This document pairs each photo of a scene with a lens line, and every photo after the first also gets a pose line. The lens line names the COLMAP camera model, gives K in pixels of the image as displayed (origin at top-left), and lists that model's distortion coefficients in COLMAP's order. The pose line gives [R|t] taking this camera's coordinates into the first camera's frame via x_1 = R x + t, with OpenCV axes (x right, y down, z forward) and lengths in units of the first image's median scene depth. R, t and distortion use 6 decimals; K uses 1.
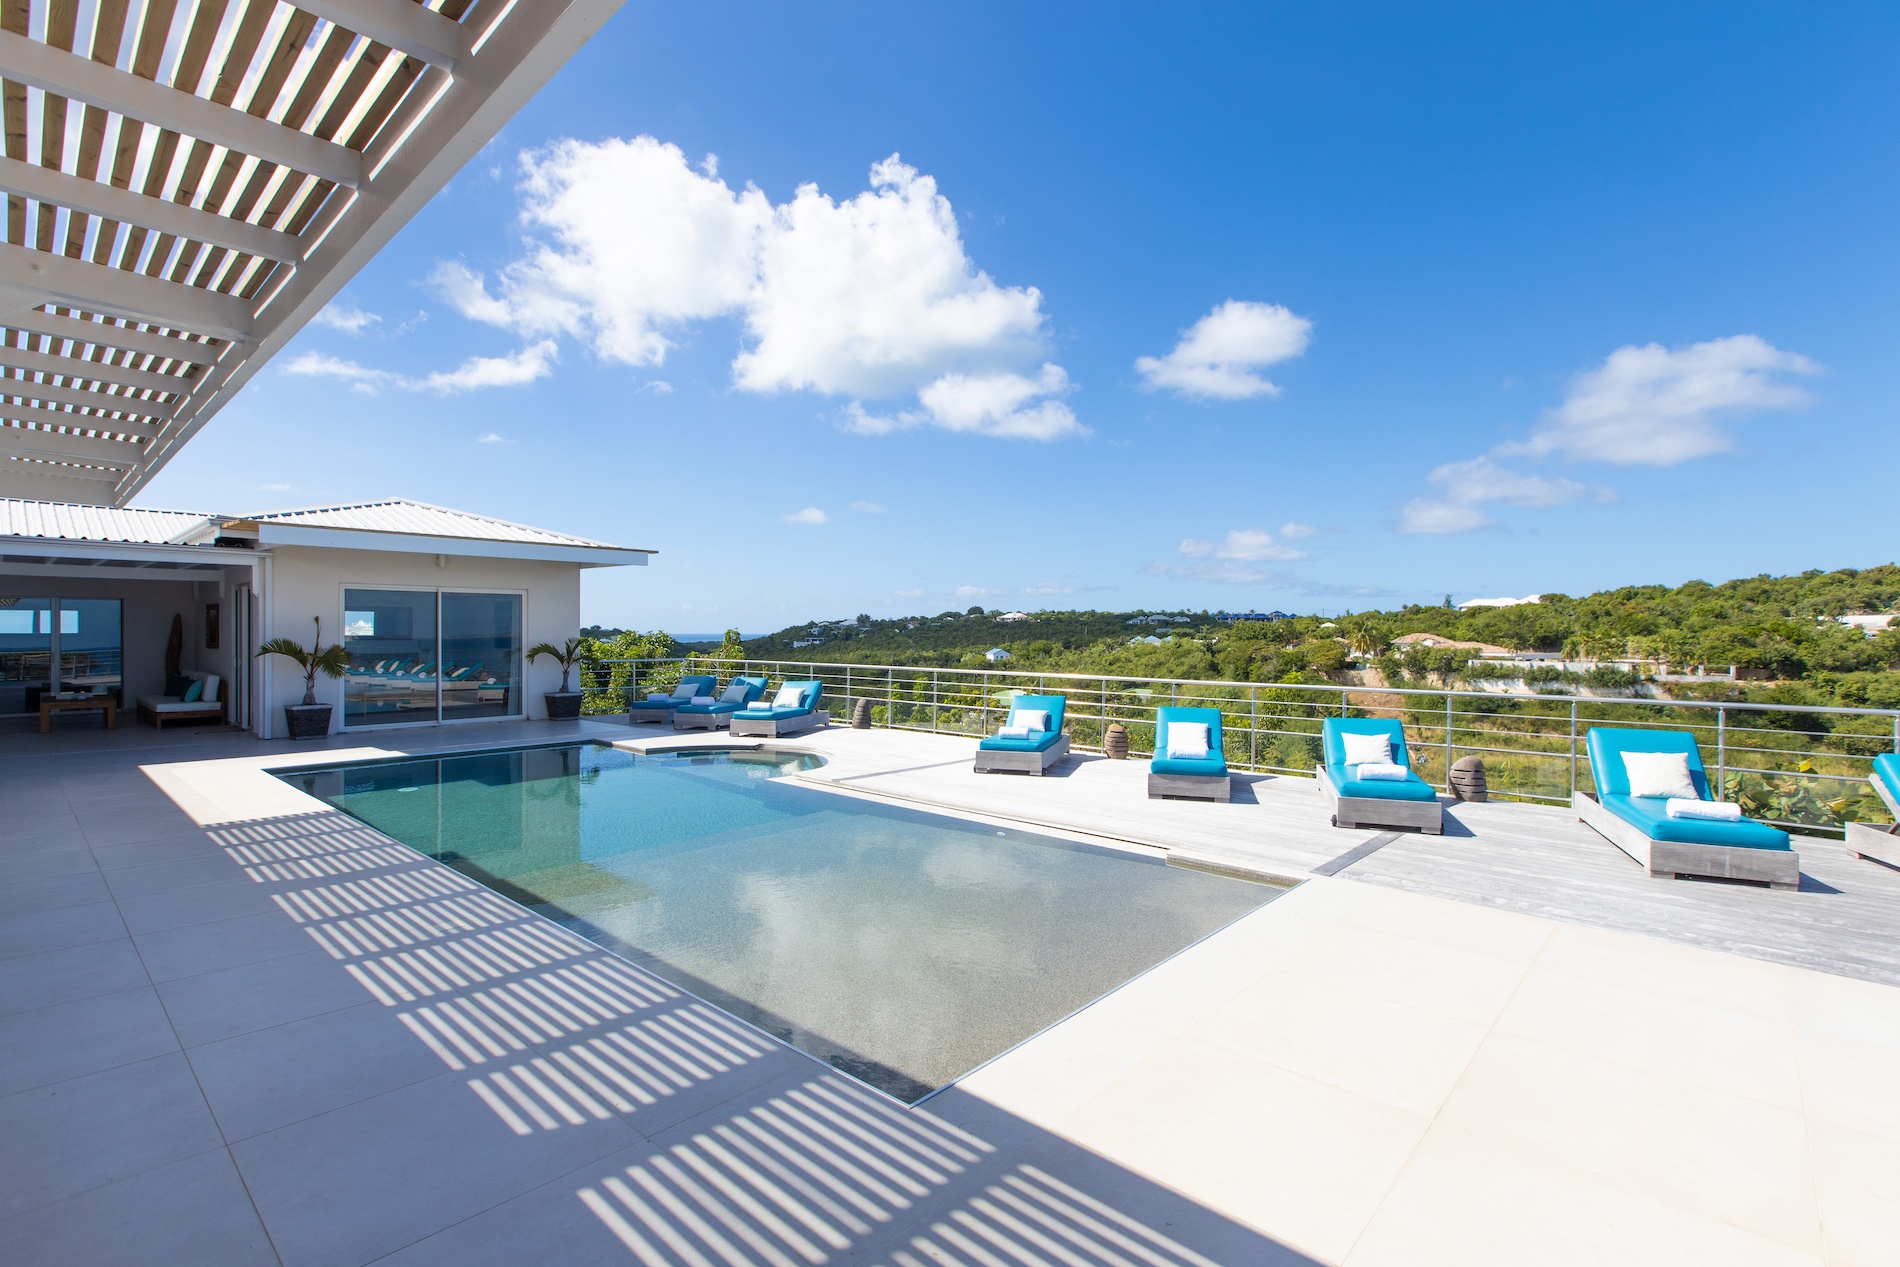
lens RADIAL K [[868.5, 0, 950.0], [0, 868.5, 633.5], [0, 0, 1]] dist [-0.000464, 0.000247]
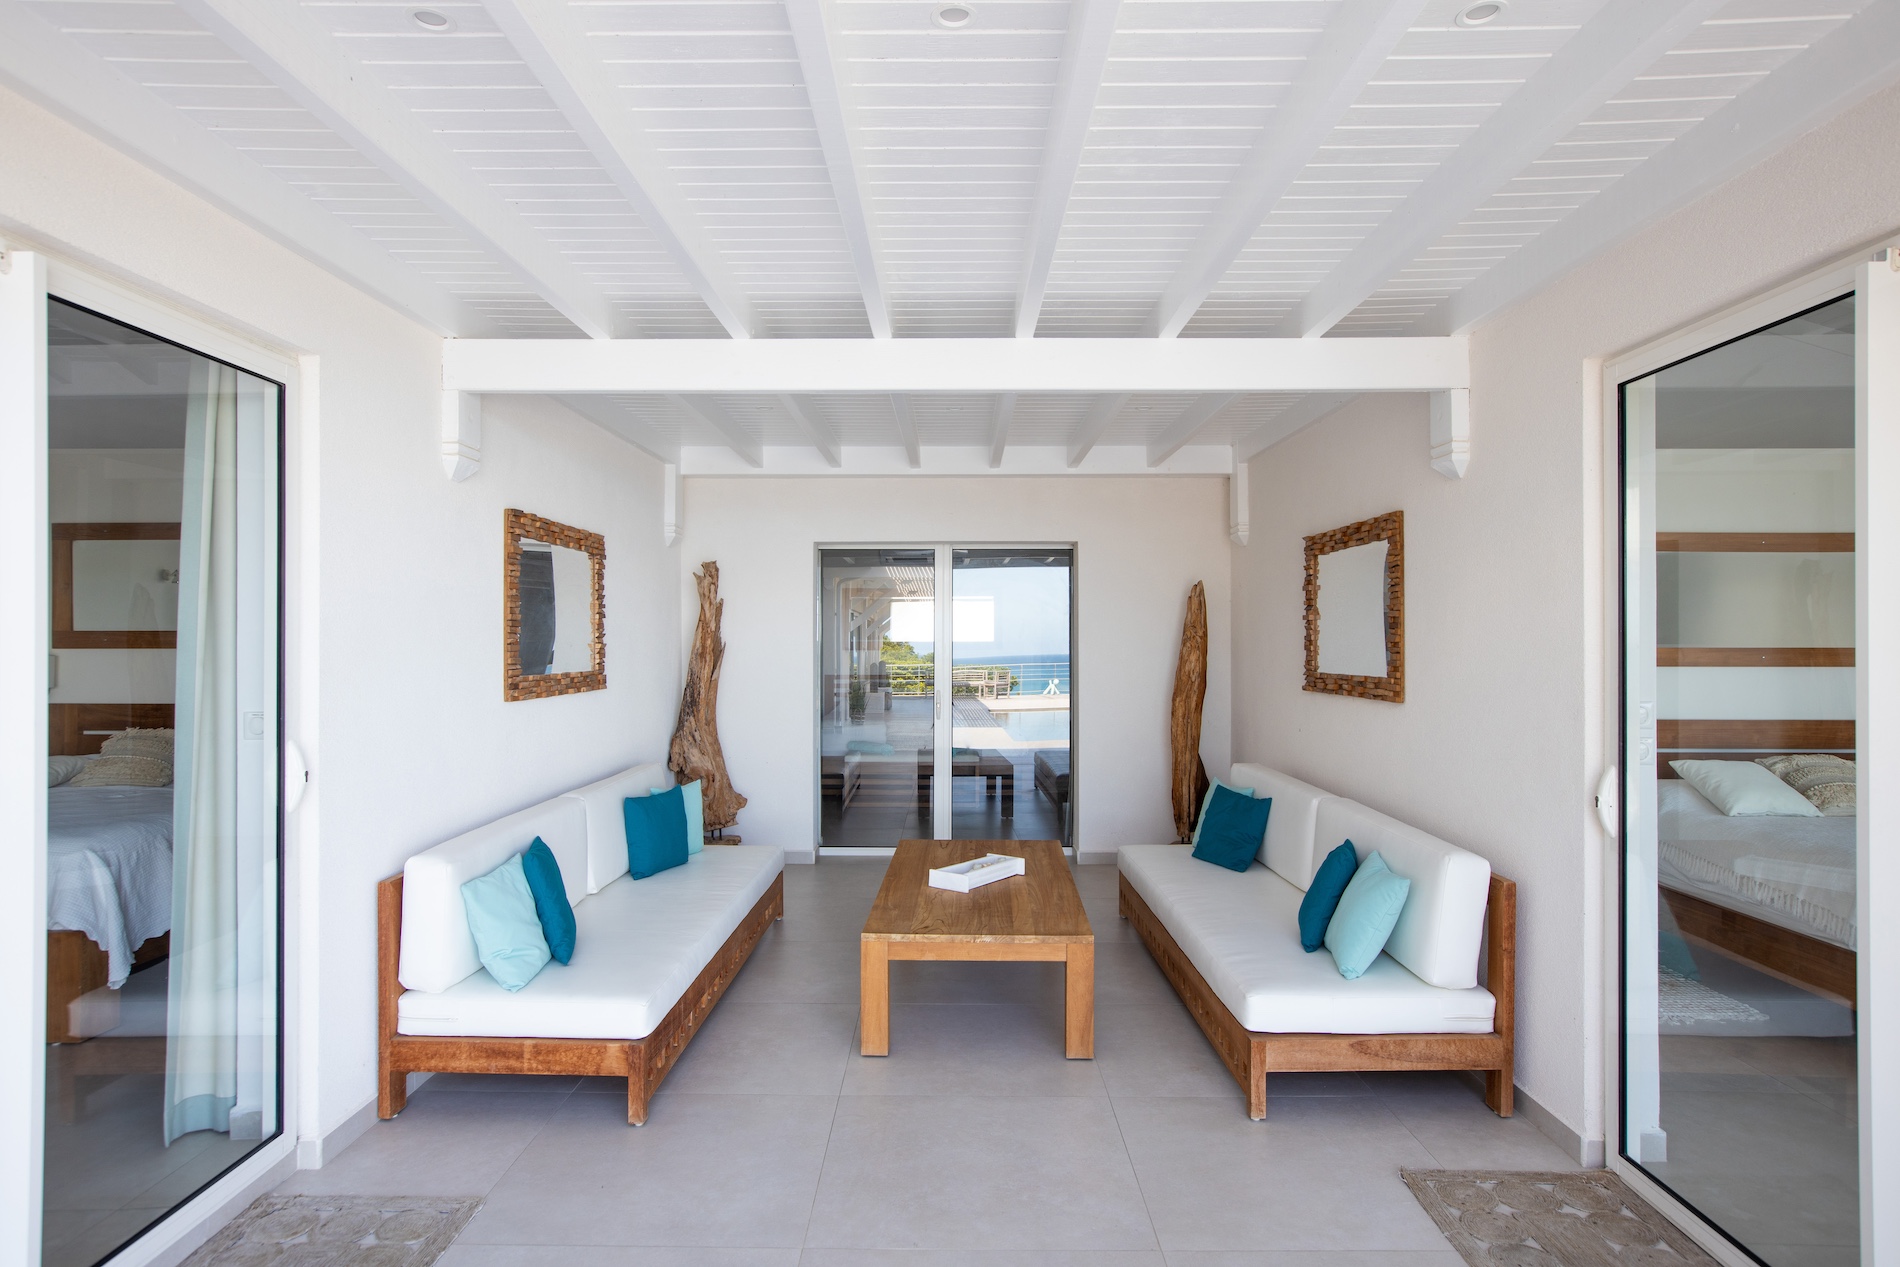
lens RADIAL K [[1076.2, 0, 950.0], [0, 1076.2, 633.5], [0, 0, 1]] dist [0.001573, 0.000142]
pose [[0.665182, -0.008353, -0.746635, -0.740329], [0.000872, 0.999945, -0.010410, 0.000996], [0.746681, 0.006274, 0.665153, 0.748525]]
